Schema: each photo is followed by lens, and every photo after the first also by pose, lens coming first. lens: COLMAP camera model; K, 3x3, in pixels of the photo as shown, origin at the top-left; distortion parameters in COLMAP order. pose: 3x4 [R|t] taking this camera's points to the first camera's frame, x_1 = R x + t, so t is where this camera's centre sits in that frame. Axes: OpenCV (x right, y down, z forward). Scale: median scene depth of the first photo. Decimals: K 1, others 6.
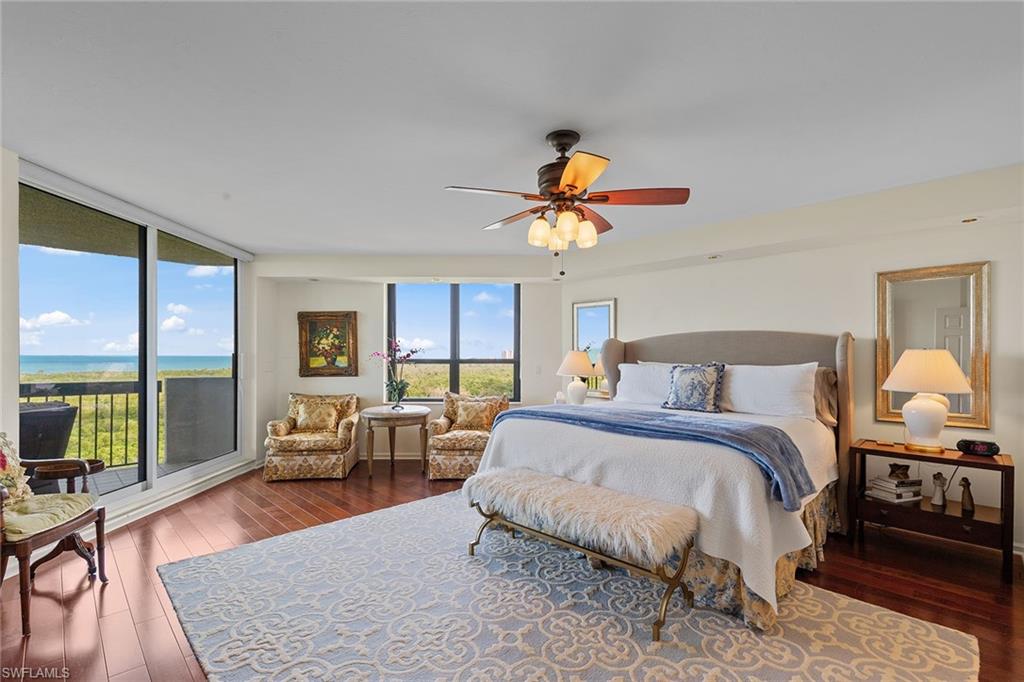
lens RADIAL K [[462.7, 0, 511.4], [0, 462.7, 349.1], [0, 0, 1]] dist [0.017793, 0.000041]
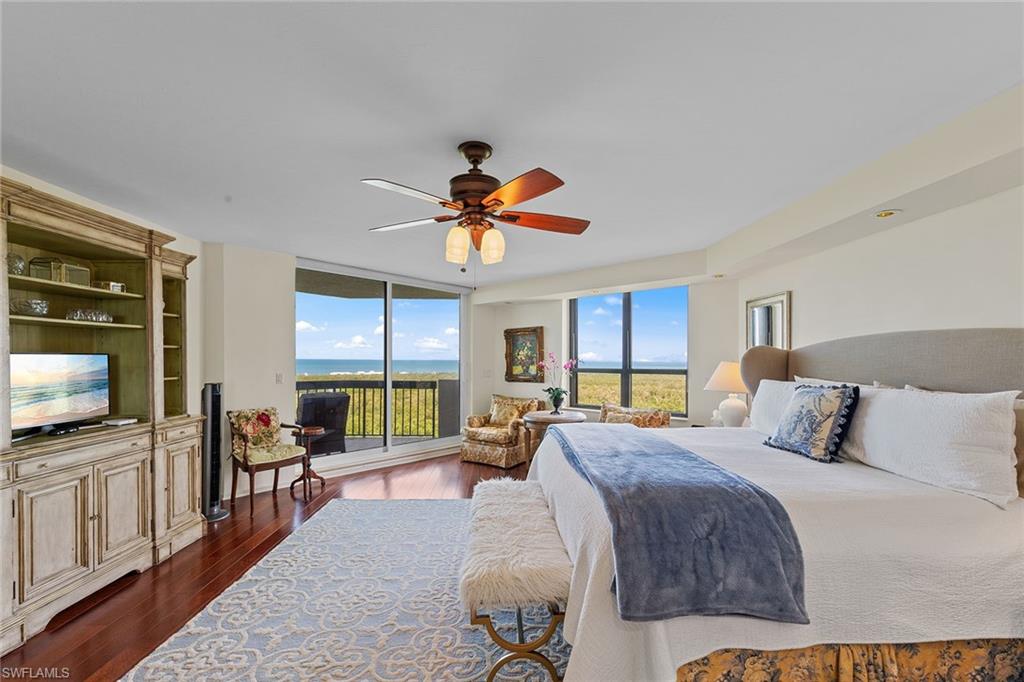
lens RADIAL K [[431.5, 0, 510.6], [0, 431.5, 352.9], [0, 0, 1]] dist [0.000041, 0.000035]
pose [[0.723707, -0.012463, -0.689995, 0.395941], [0.010401, 0.999920, -0.007153, -0.009792], [0.690029, -0.002000, 0.723778, 0.196969]]
